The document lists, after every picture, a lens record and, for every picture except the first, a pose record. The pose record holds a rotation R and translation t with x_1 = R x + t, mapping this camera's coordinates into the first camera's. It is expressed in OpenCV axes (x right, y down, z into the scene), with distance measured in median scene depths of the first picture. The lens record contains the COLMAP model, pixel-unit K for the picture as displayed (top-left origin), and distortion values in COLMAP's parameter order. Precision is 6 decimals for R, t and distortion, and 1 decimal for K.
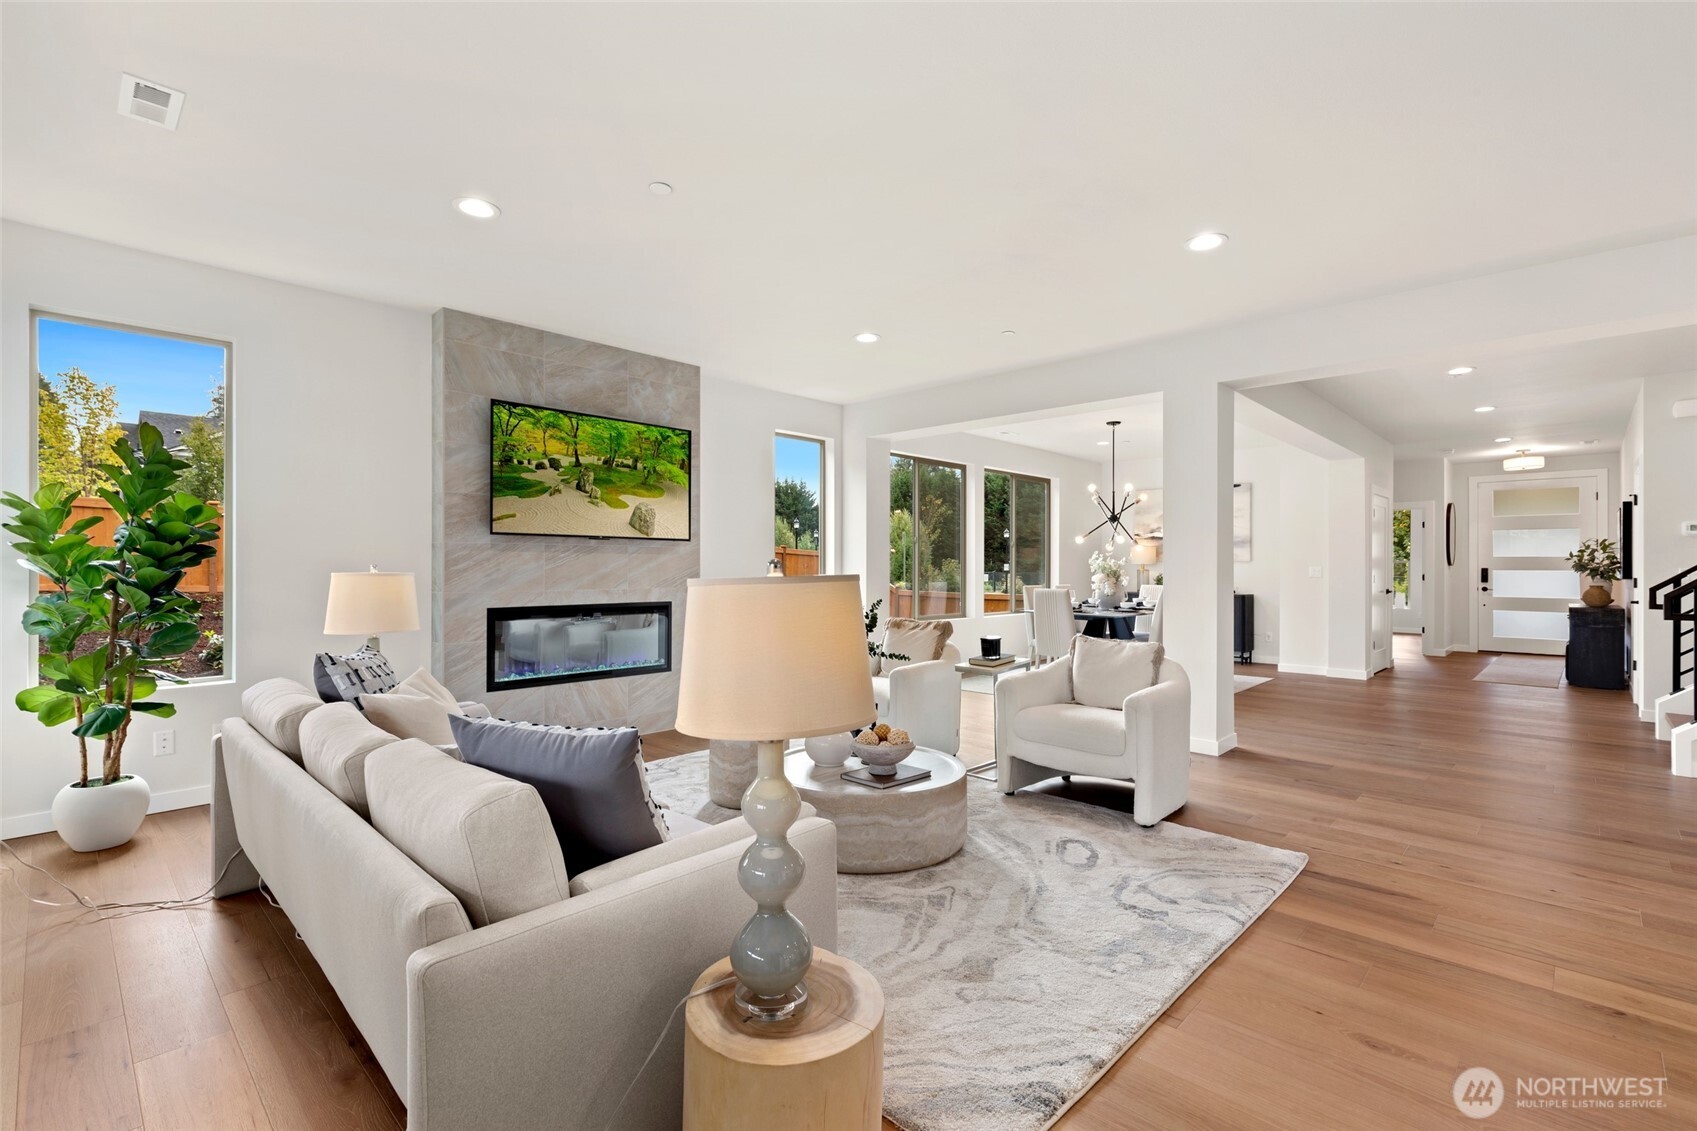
lens RADIAL K [[766.9, 0, 866.2], [0, 766.9, 560.8], [0, 0, 1]] dist [0.008069, -0.000636]
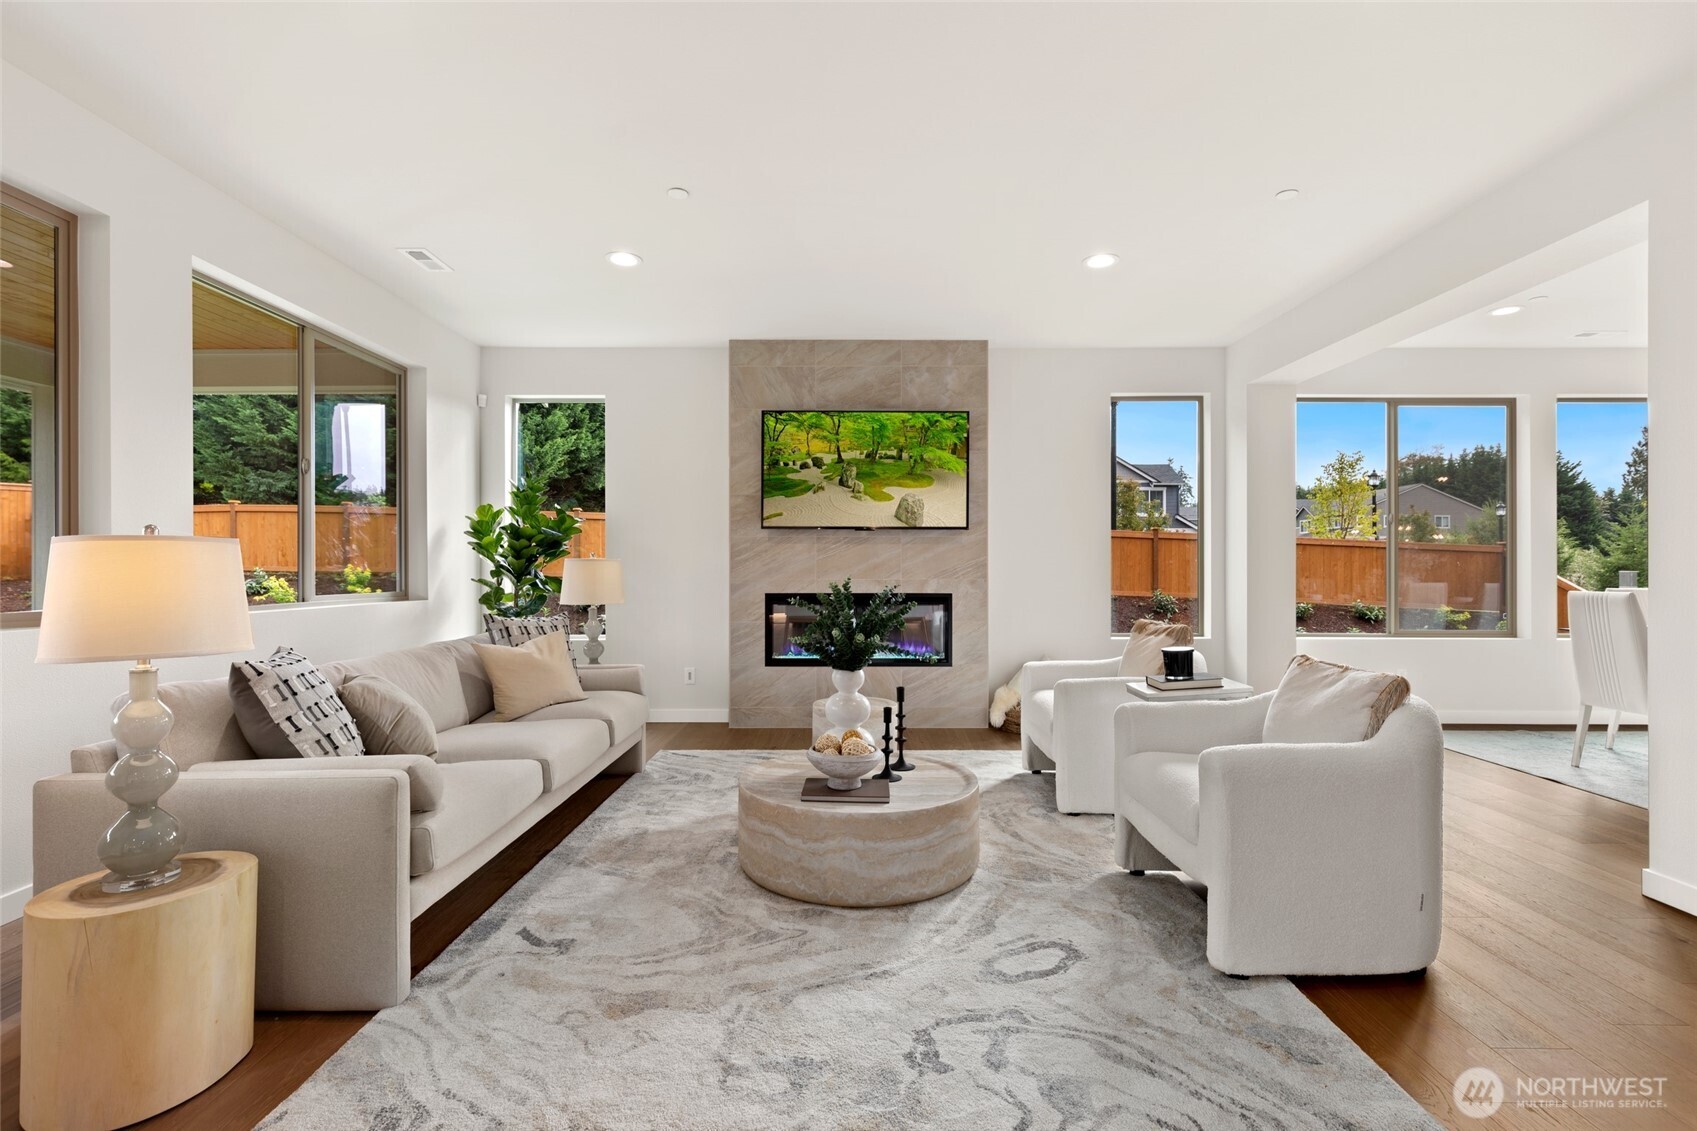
lens RADIAL K [[799.3, 0, 847.4], [0, 799.3, 566.3], [0, 0, 1]] dist [0.008713, -0.001121]
pose [[0.683418, -0.004021, -0.730017, 0.458603], [0.007370, 0.999972, 0.001392, 0.020228], [0.729991, -0.006331, 0.683428, 0.269896]]
